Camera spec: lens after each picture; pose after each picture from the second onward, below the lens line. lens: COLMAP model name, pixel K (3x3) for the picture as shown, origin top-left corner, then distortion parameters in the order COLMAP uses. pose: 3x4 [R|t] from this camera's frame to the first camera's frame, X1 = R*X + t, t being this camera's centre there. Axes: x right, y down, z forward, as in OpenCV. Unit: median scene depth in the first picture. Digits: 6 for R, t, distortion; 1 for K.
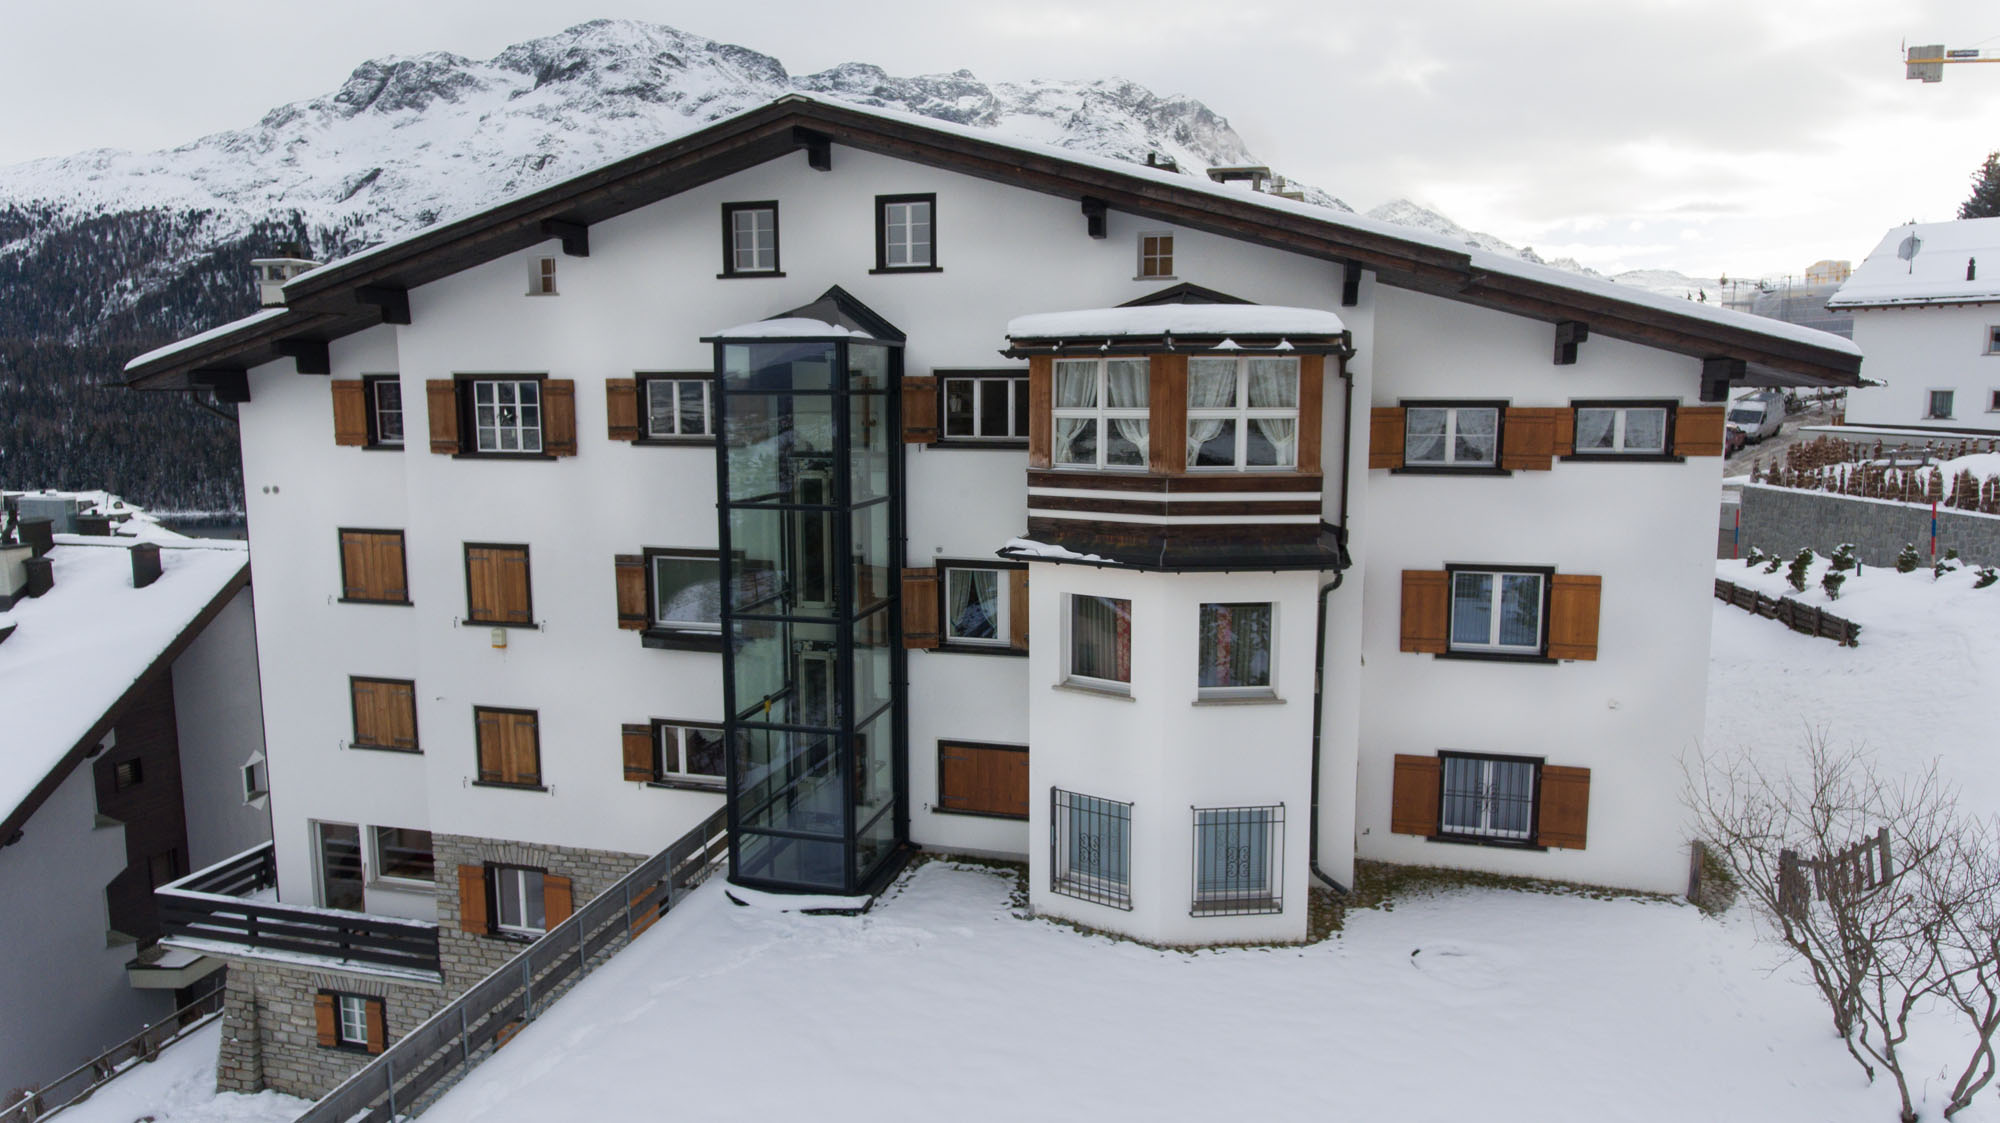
lens RADIAL K [[1172.3, 0, 996.5], [0, 1172.3, 541.7], [0, 0, 1]] dist [0.003141, -0.003091]
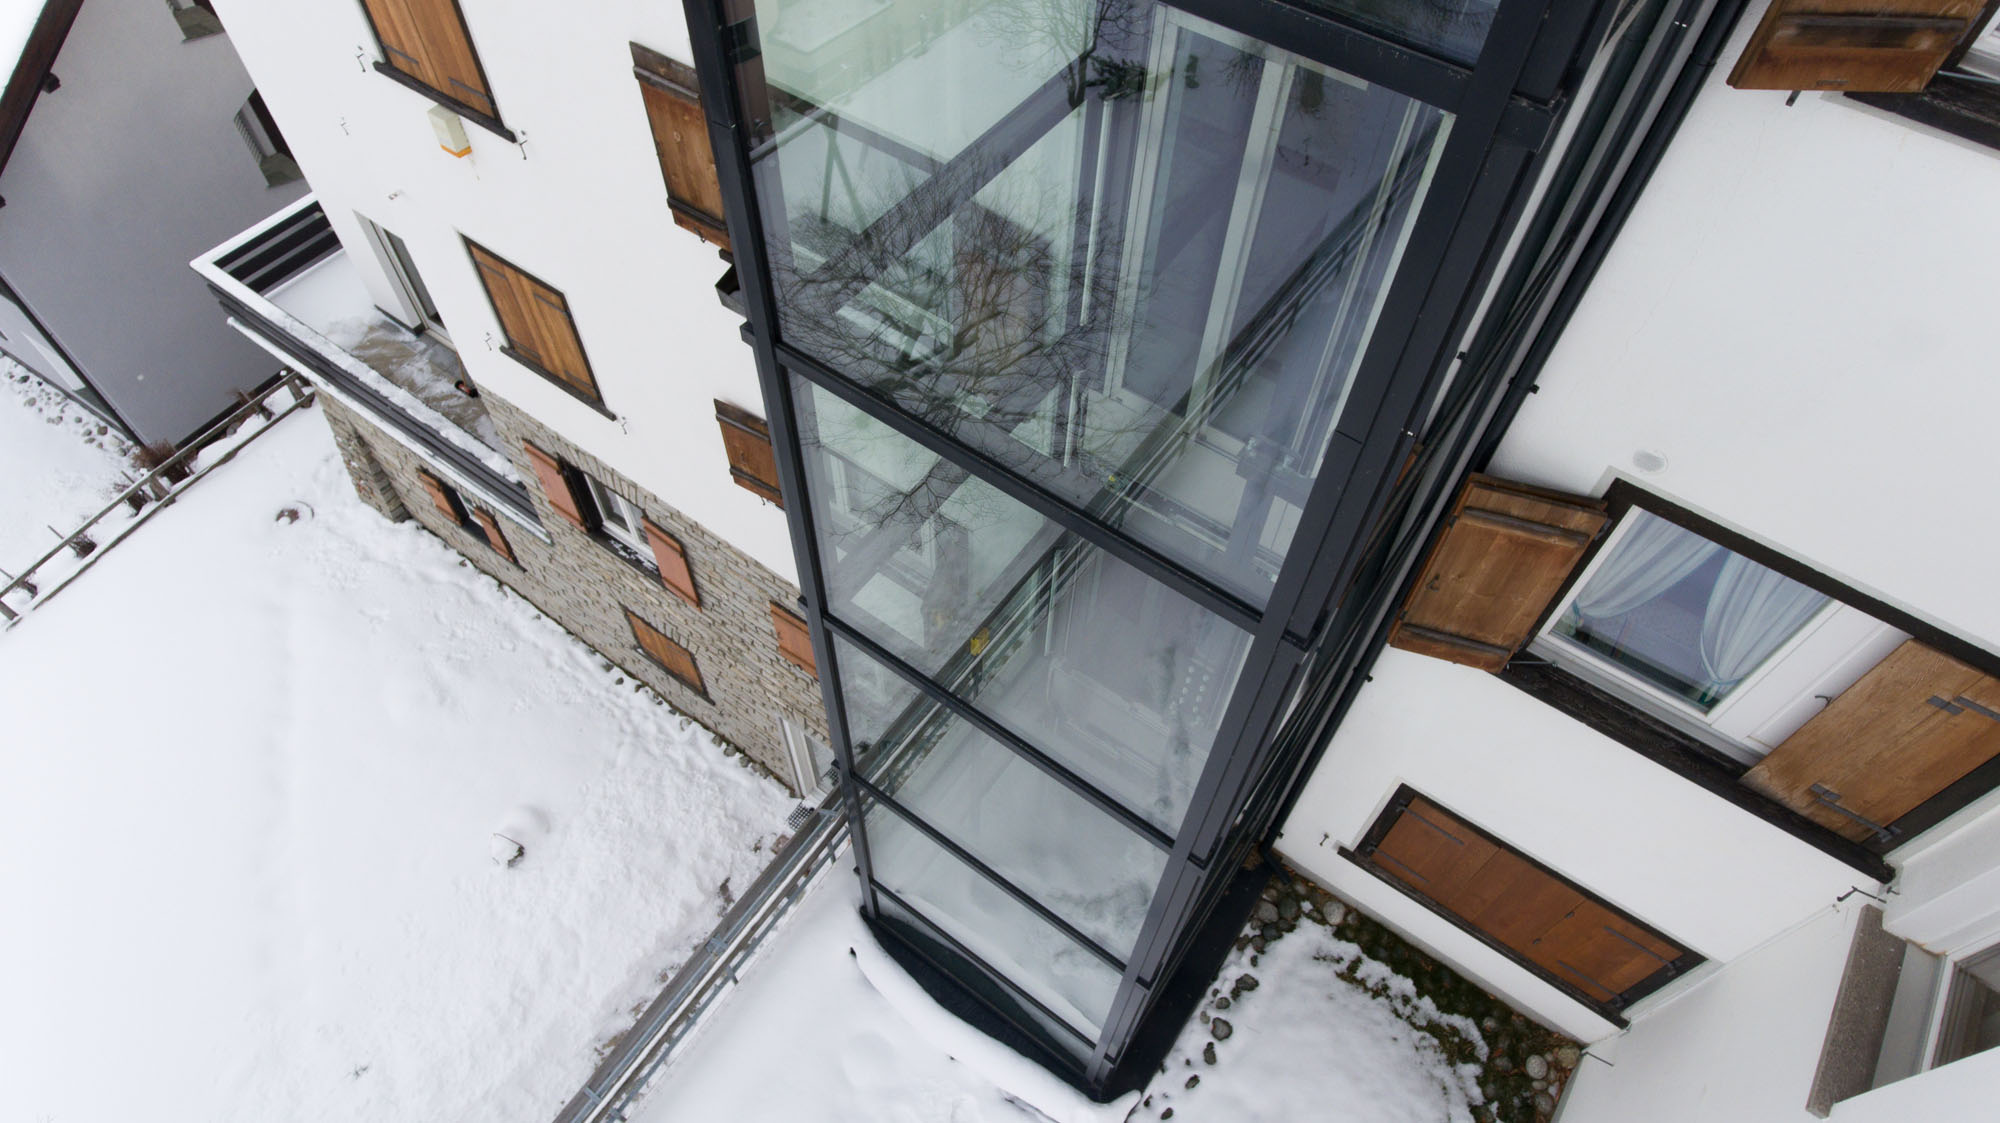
lens RADIAL K [[1174.8, 0, 997.4], [0, 1174.8, 546.9], [0, 0, 1]] dist [-0.003794, -0.003279]
pose [[0.934343, 0.301903, -0.189362, -0.127195], [-0.068956, 0.674470, 0.735075, -0.157892], [0.349640, -0.673754, 0.651004, 0.774007]]
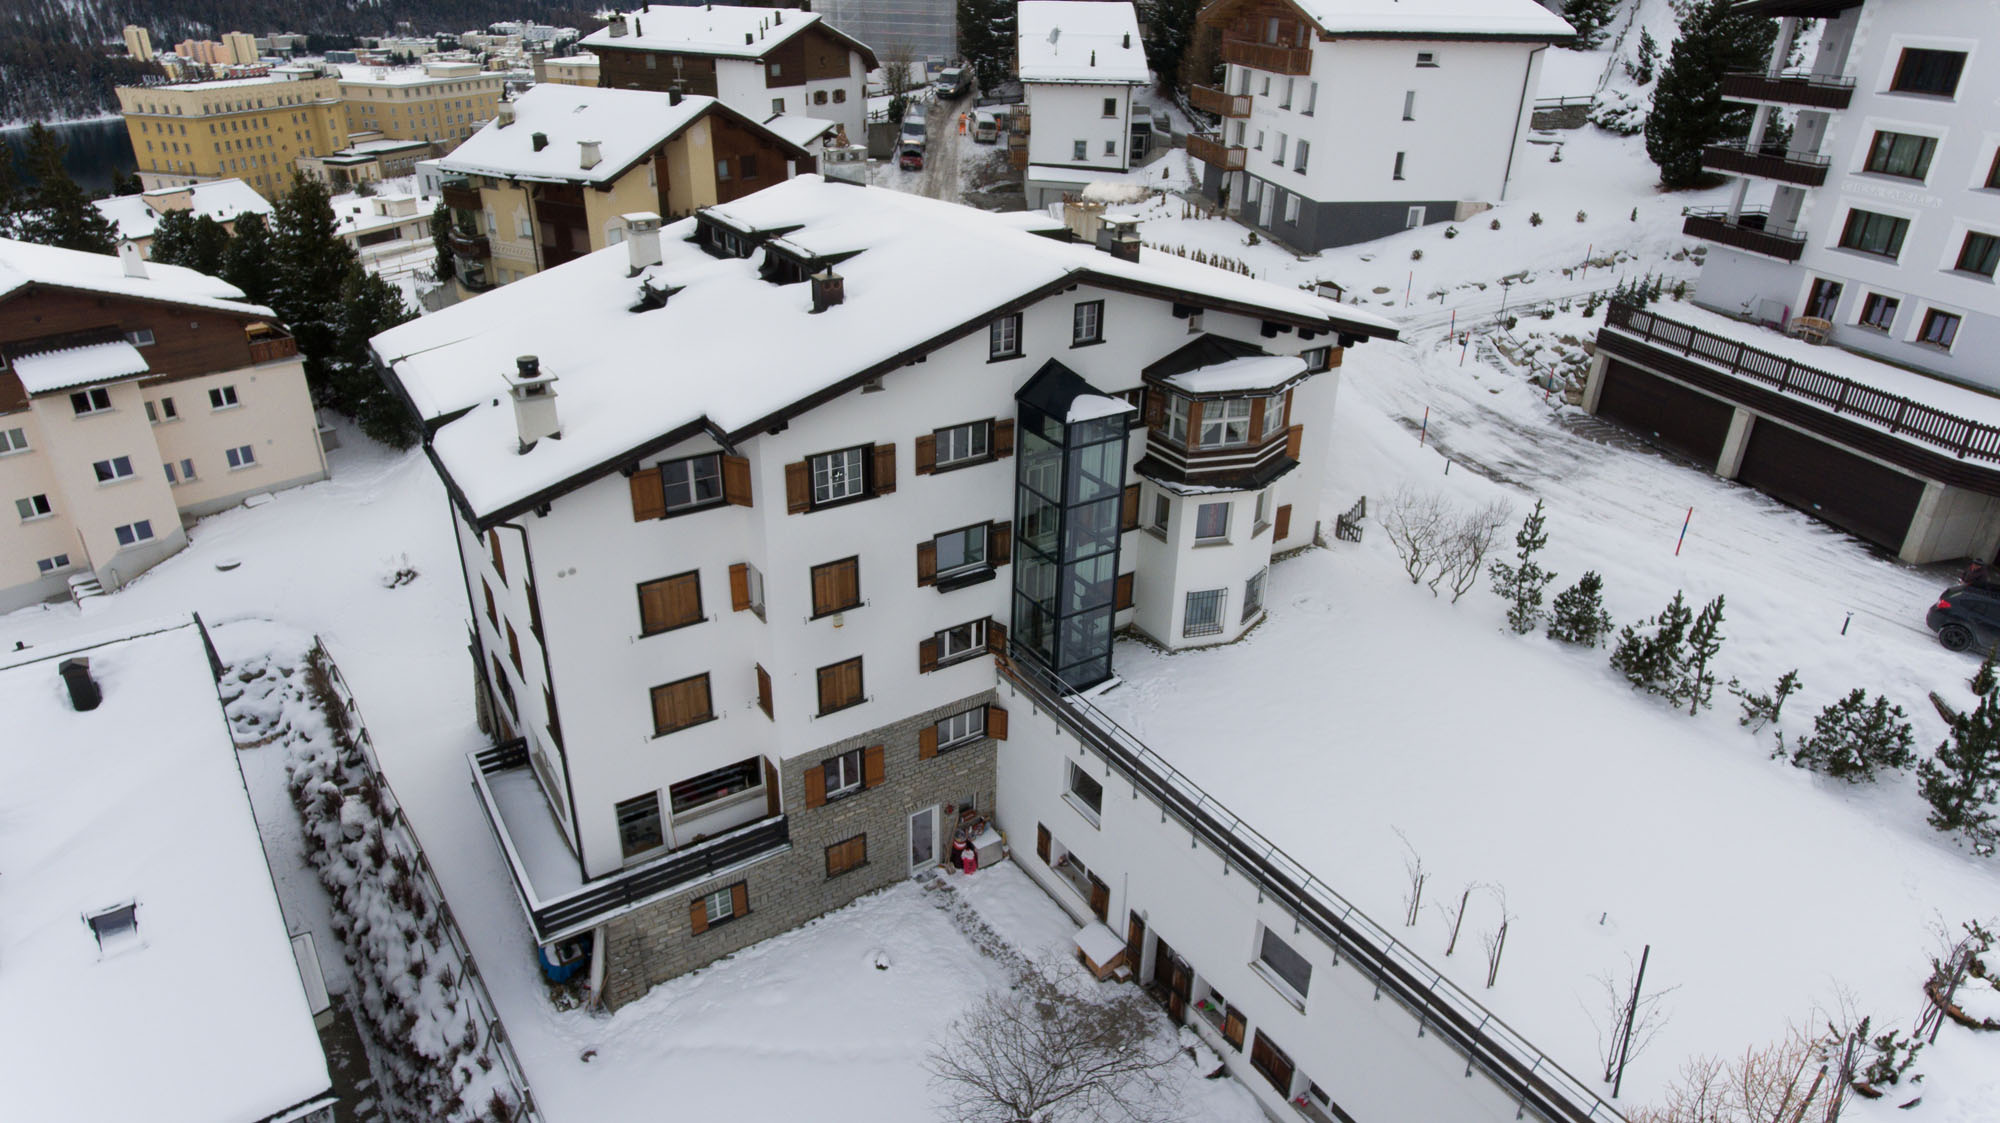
lens RADIAL K [[1172.3, 0, 996.5], [0, 1172.3, 541.7], [0, 0, 1]] dist [0.003141, -0.003091]
pose [[0.673259, -0.309417, 0.671553, -1.382480], [0.073094, 0.931635, 0.355969, -0.571004], [-0.735785, -0.190573, 0.649848, -0.076080]]
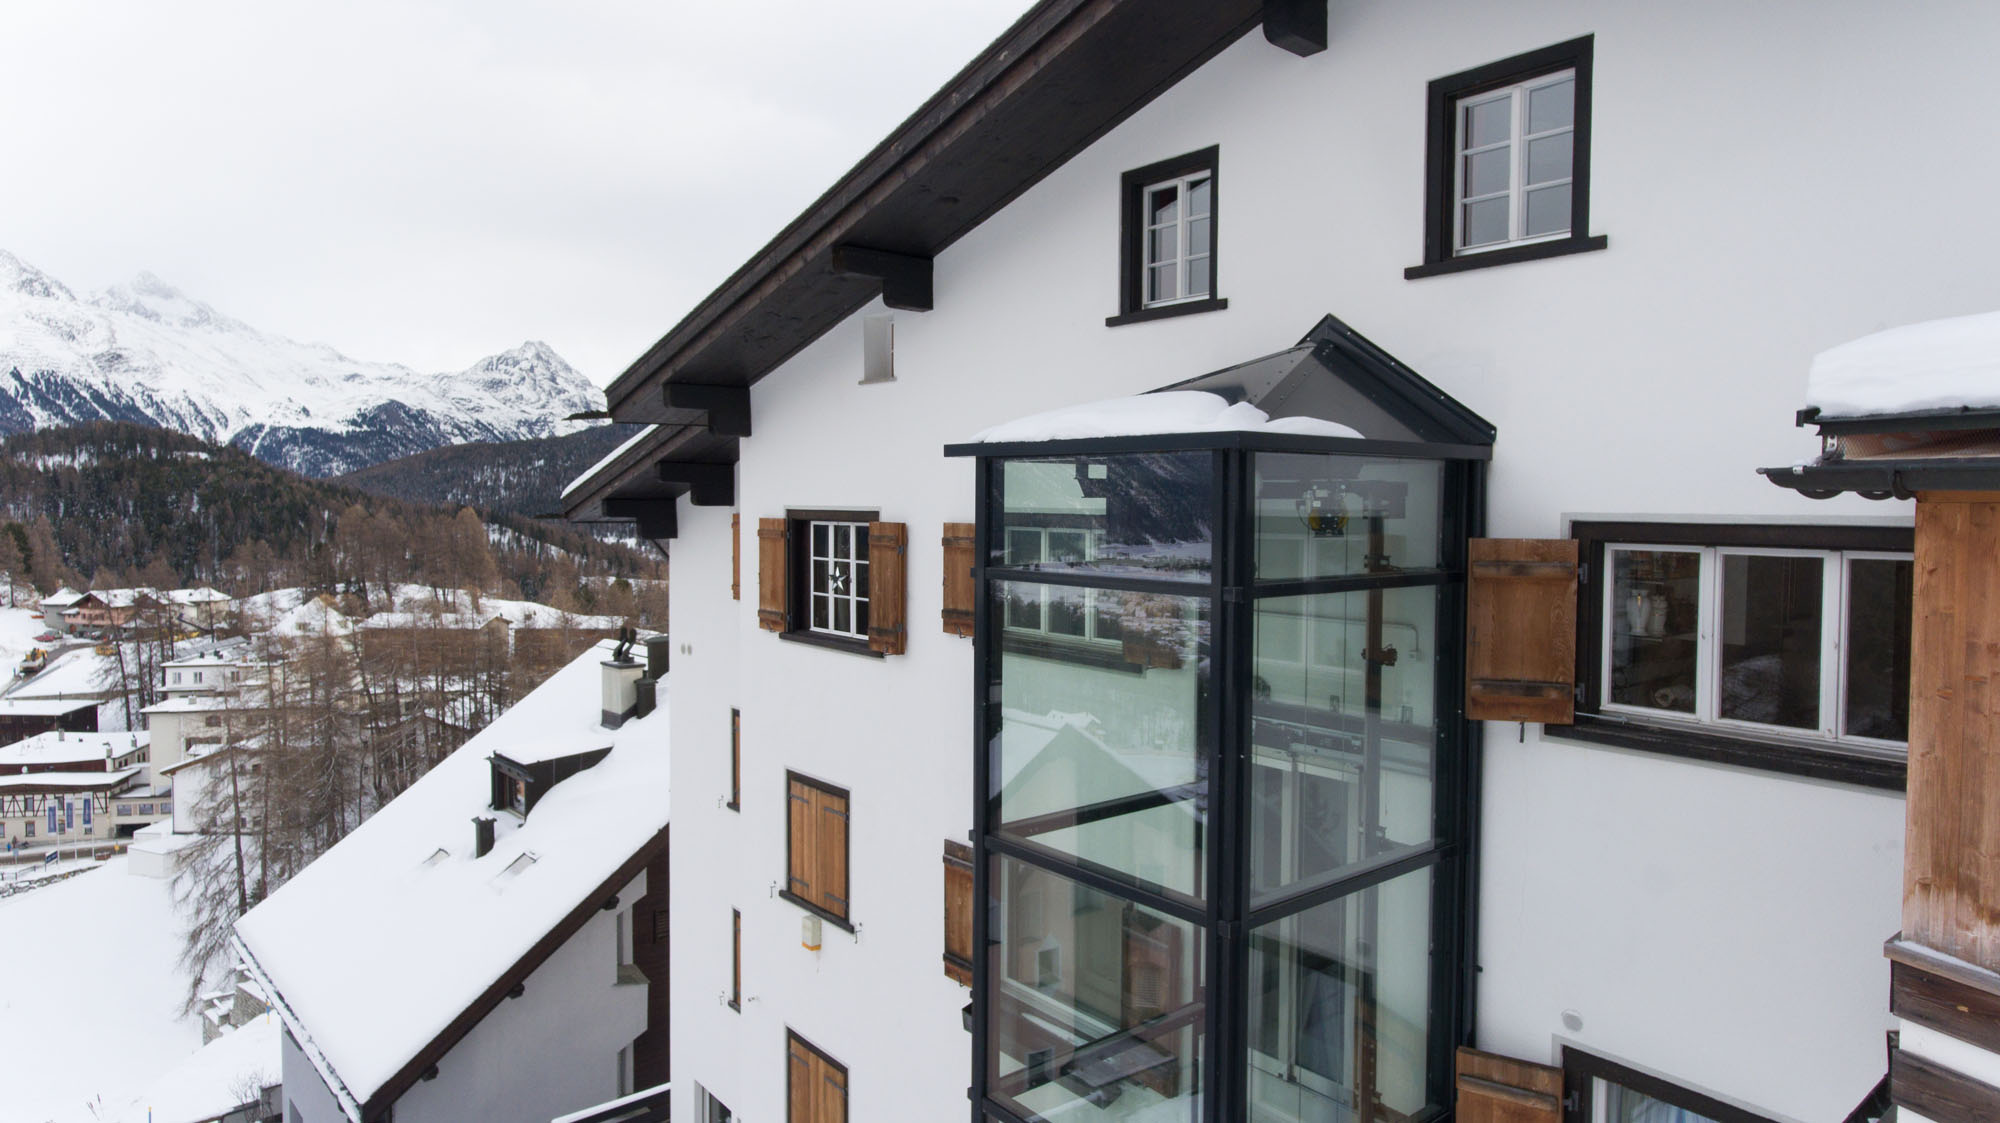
lens RADIAL K [[1169.8, 0, 997.7], [0, 1169.8, 542.3], [0, 0, 1]] dist [0.002925, -0.003317]
pose [[0.811616, 0.027130, -0.583561, 0.012900], [-0.082368, 0.994257, -0.068333, -0.099235], [0.578356, 0.103527, 0.809189, 0.597507]]
